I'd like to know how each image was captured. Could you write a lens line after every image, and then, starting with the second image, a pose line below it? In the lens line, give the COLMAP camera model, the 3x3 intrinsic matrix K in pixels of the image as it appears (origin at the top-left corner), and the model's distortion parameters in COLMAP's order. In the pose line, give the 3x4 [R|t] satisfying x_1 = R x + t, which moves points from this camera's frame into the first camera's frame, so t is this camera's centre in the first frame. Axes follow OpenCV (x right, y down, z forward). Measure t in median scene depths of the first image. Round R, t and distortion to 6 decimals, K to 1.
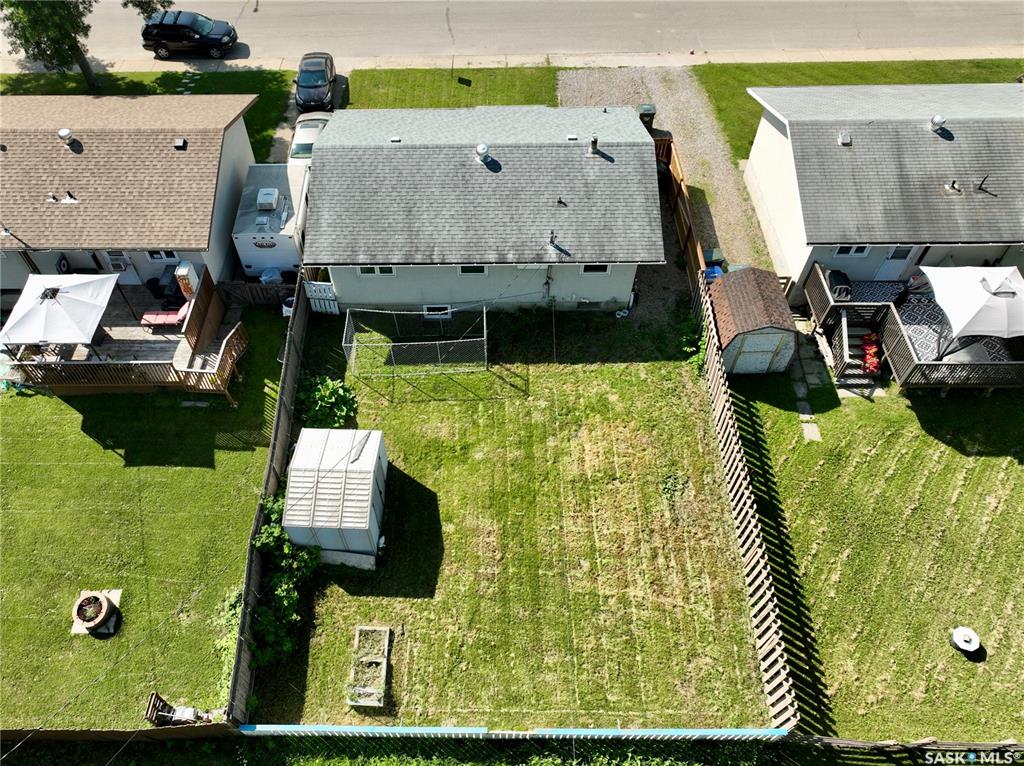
lens RADIAL K [[758.1, 0, 464.5], [0, 758.1, 376.1], [0, 0, 1]] dist [0.001216, 0.002763]
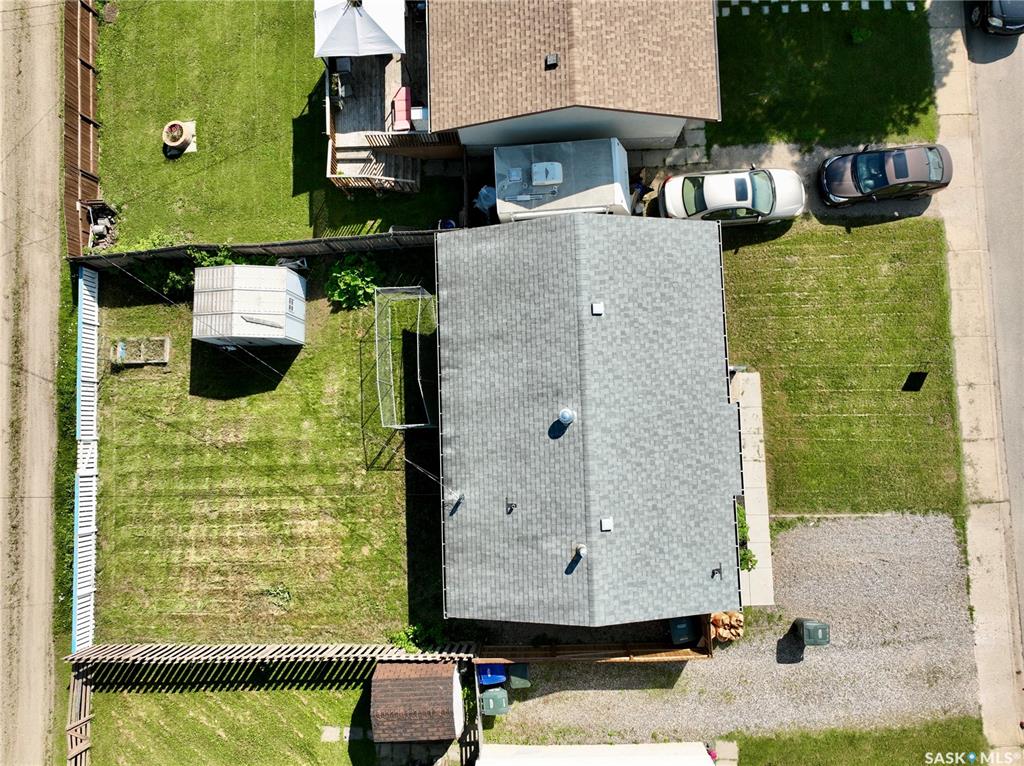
lens RADIAL K [[721.6, 0, 513.0], [0, 721.6, 384.0], [0, 0, 1]] dist [0.003365, 0.007039]
pose [[0.048523, 0.997362, -0.053980, 0.030247], [-0.767475, 0.071817, 0.637043, -0.798859], [0.639239, 0.010517, 0.768936, 0.367516]]
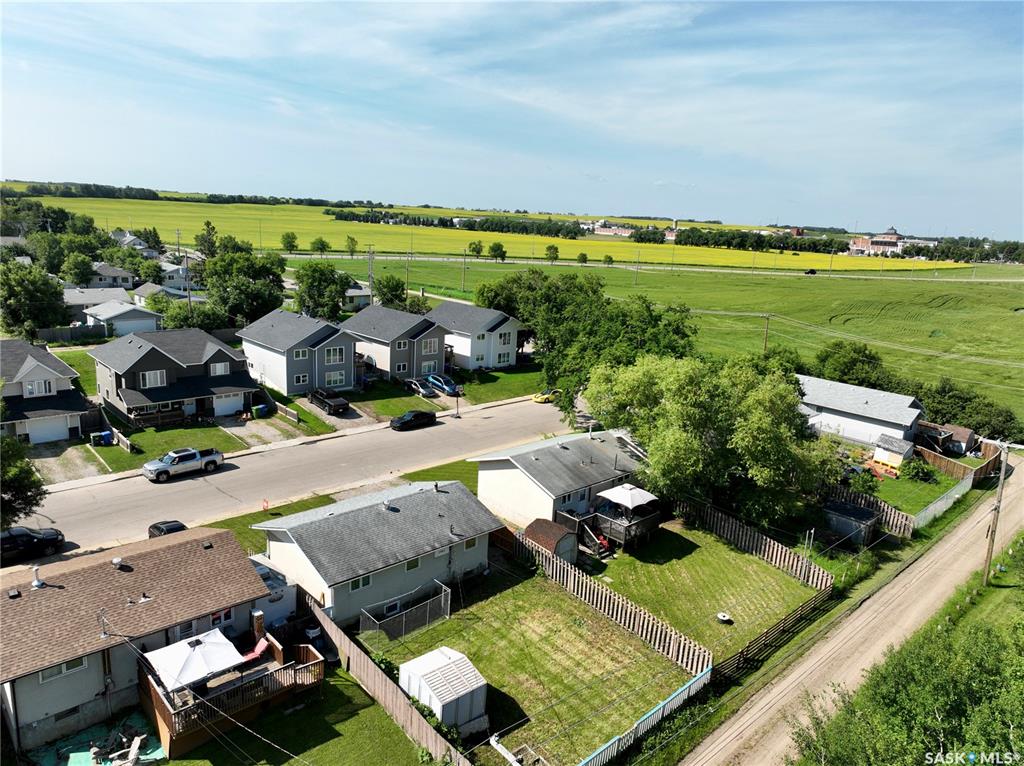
lens RADIAL K [[721.6, 0, 509.1], [0, 721.6, 382.4], [0, 0, 1]] dist [0.003365, 0.007039]
pose [[0.713141, -0.100449, 0.693787, -0.912385], [0.510388, 0.752833, -0.415627, 0.323260], [-0.480556, 0.650501, 0.588144, -0.264420]]
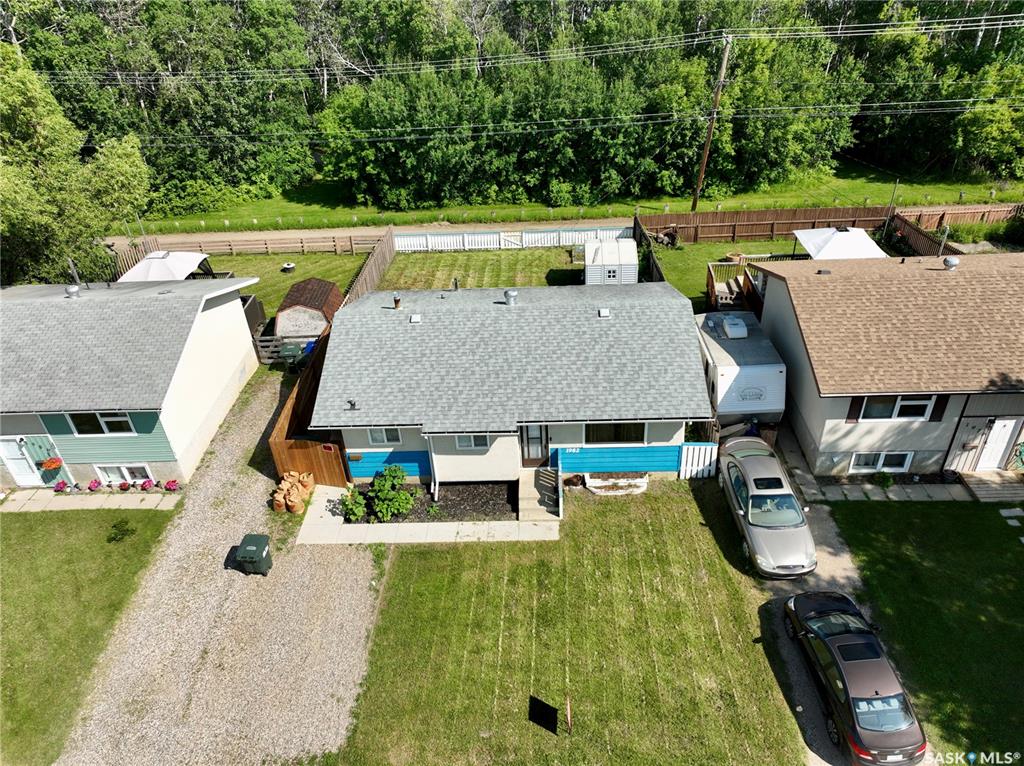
lens RADIAL K [[721.6, 0, 508.0], [0, 721.6, 380.3], [0, 0, 1]] dist [0.003365, 0.007039]
pose [[-0.996991, 0.051323, 0.058093, -0.023195], [0.061265, 0.062562, 0.996159, -1.292216], [0.047492, 0.996721, -0.065518, 1.232609]]
